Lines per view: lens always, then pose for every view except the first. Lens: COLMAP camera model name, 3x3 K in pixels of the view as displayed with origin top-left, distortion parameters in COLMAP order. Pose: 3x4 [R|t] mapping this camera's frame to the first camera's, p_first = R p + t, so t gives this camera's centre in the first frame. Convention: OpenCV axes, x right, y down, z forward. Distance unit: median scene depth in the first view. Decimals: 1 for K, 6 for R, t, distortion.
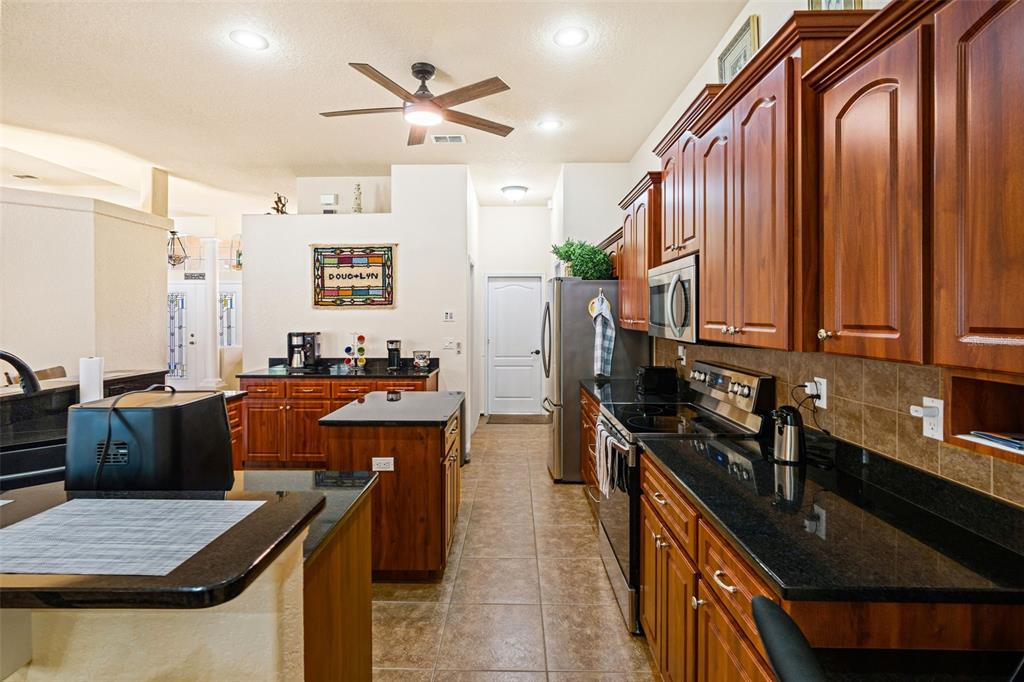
lens RADIAL K [[484.0, 0, 511.9], [0, 484.0, 322.1], [0, 0, 1]] dist [0.001394, 0.000078]
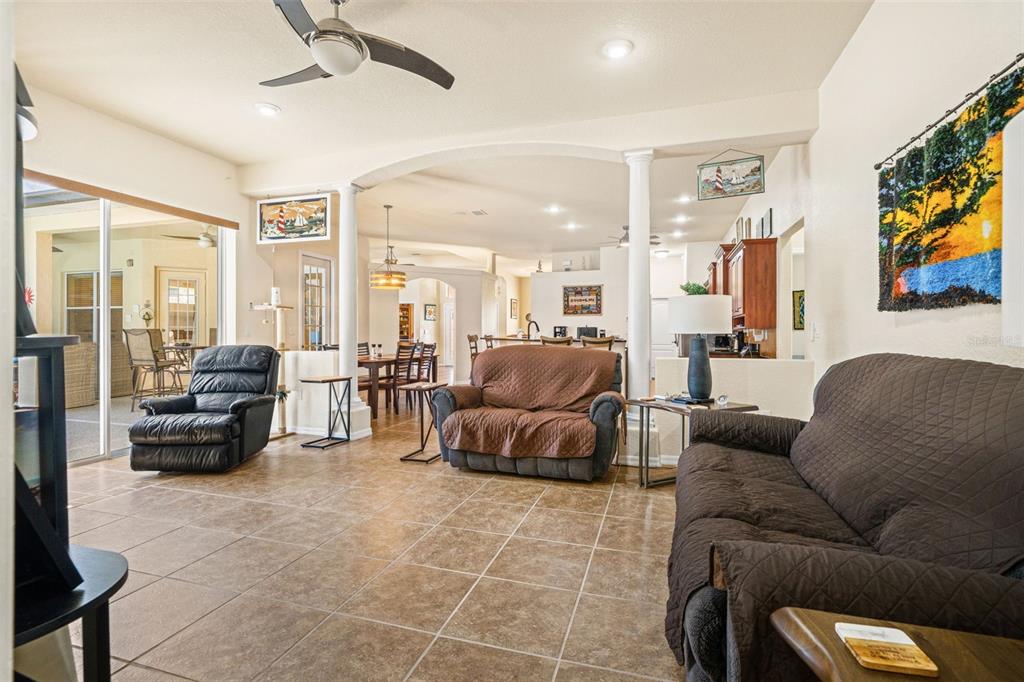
lens RADIAL K [[484.0, 0, 513.6], [0, 484.0, 332.9], [0, 0, 1]] dist [0.001394, 0.000078]
pose [[0.958469, 0.004502, -0.285160, -0.009145], [-0.008261, 0.999894, -0.011980, 0.077271], [0.285076, 0.013838, 0.958405, -1.130000]]
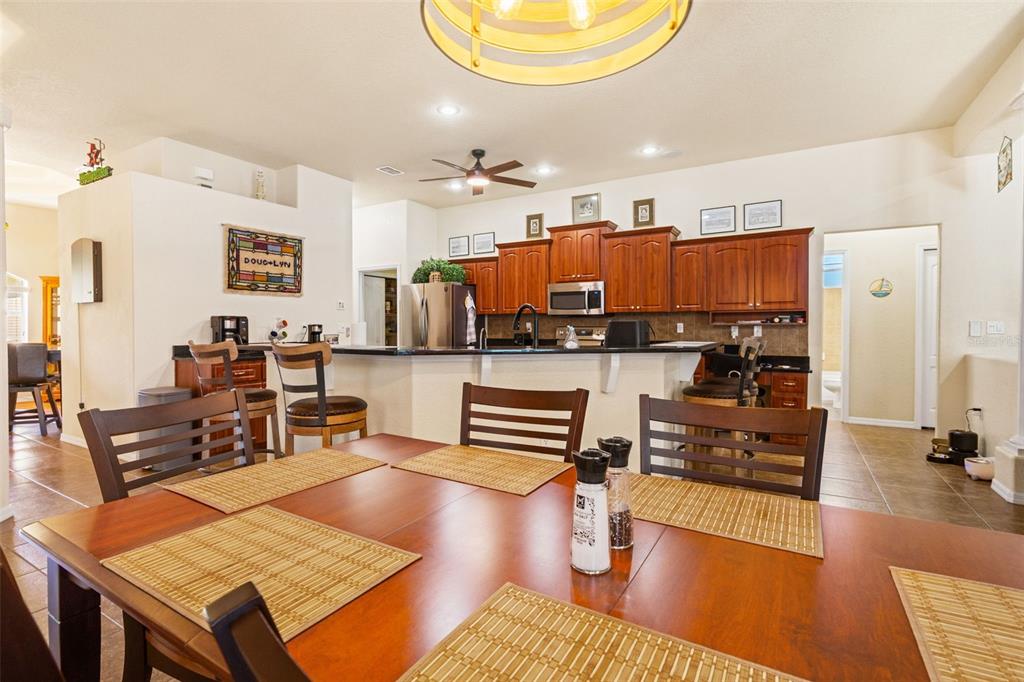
lens RADIAL K [[484.0, 0, 511.2], [0, 484.0, 335.4], [0, 0, 1]] dist [0.001394, 0.000078]
pose [[0.501127, -0.014801, 0.865247, -0.959687], [0.012949, 0.999870, 0.009604, 0.055860], [-0.865277, 0.006391, 0.501254, 0.042154]]
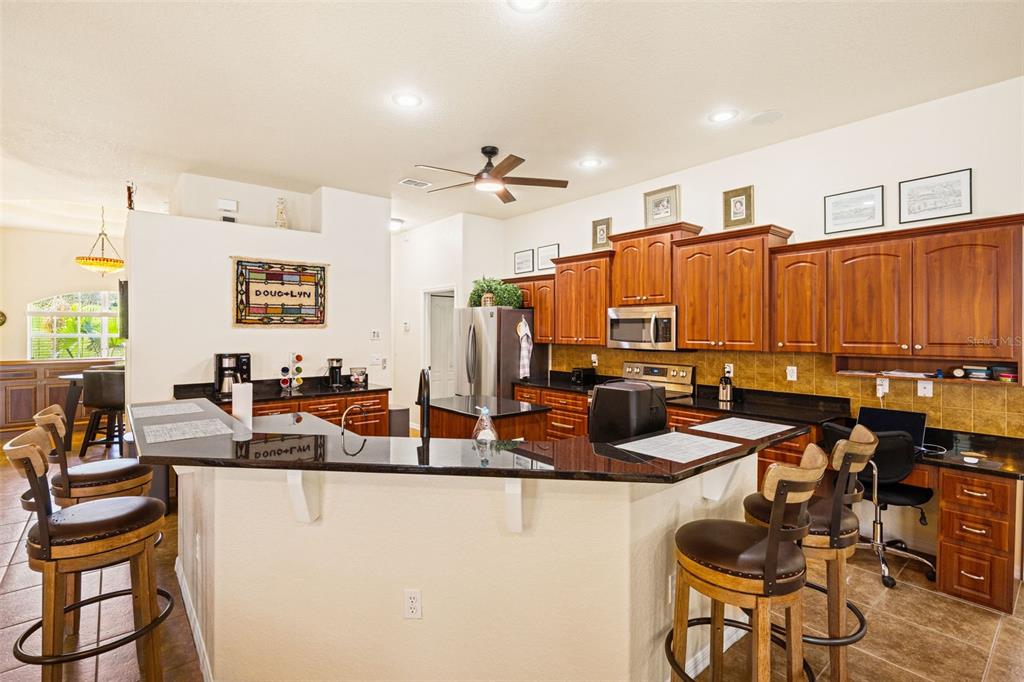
lens RADIAL K [[484.0, 0, 512.5], [0, 484.0, 334.7], [0, 0, 1]] dist [0.001394, 0.000078]
pose [[0.760730, -0.002588, 0.649063, -0.607363], [0.005537, 0.999982, -0.002503, -0.008404], [-0.649044, 0.005498, 0.760731, -0.028656]]
